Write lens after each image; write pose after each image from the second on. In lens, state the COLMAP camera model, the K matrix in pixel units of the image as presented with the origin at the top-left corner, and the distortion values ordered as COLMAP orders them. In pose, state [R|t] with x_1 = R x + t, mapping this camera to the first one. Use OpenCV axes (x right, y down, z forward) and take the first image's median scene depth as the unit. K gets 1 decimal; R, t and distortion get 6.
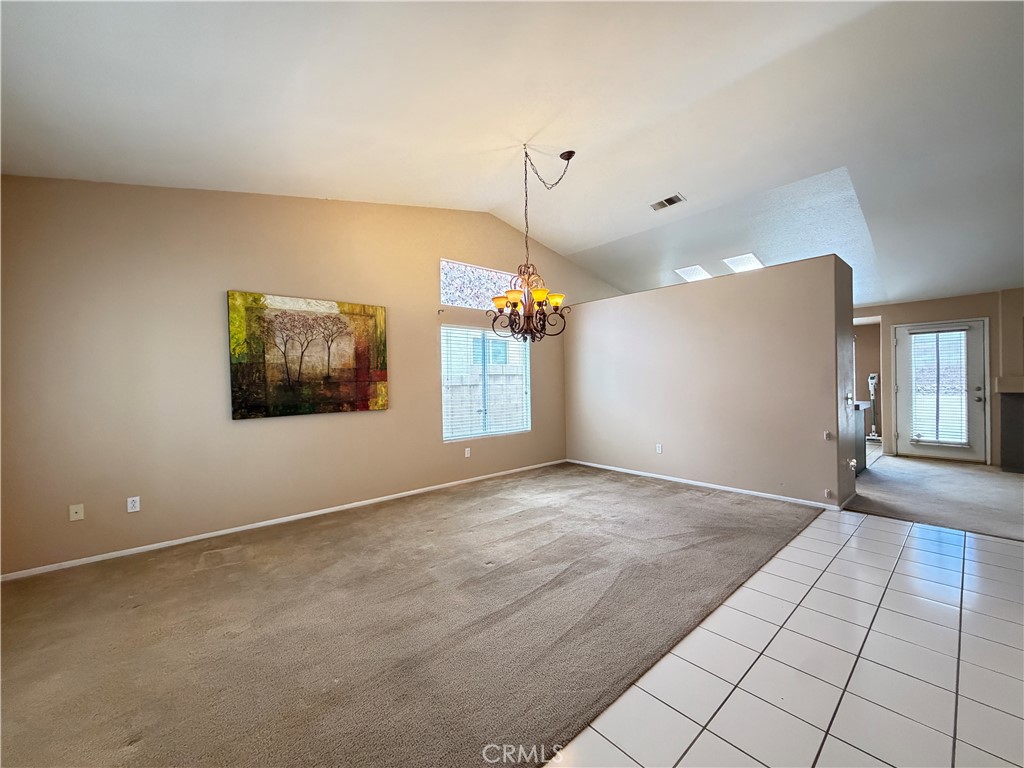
lens RADIAL K [[409.0, 0, 512.1], [0, 409.0, 380.4], [0, 0, 1]] dist [-0.004617, -0.000159]
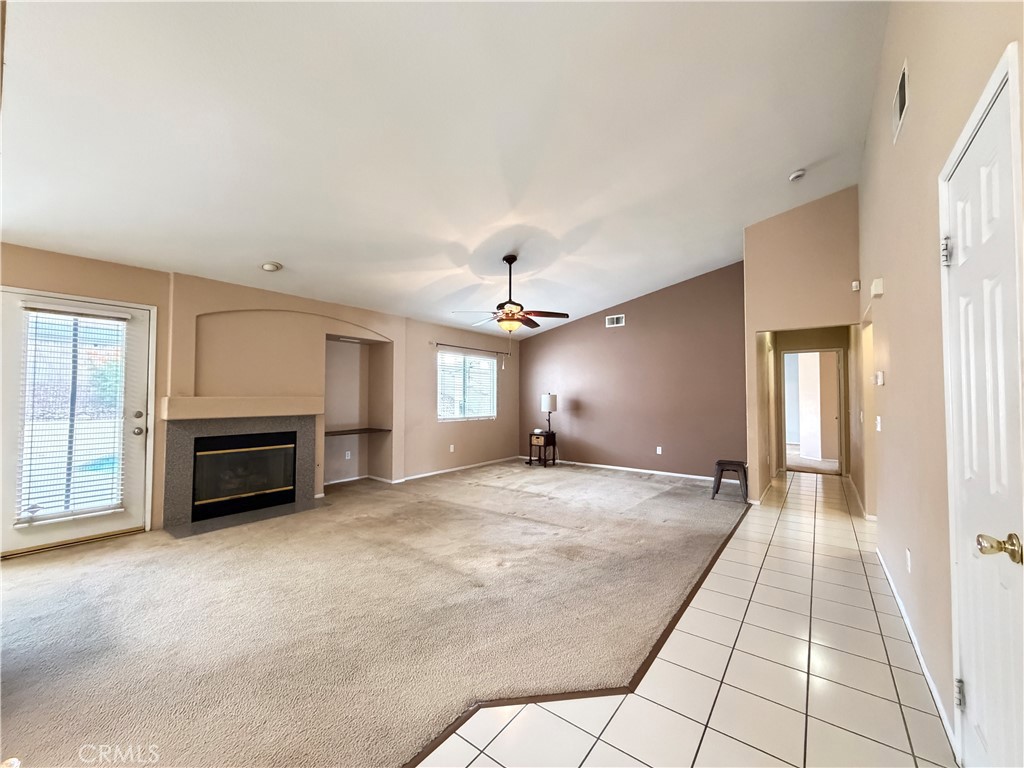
lens RADIAL K [[409.0, 0, 511.2], [0, 409.0, 382.6], [0, 0, 1]] dist [-0.004617, -0.000159]
pose [[-0.203255, 0.038871, 0.978354, 0.399738], [-0.013062, 0.999015, -0.042406, -0.010339], [-0.979039, -0.021398, -0.202548, 0.558787]]
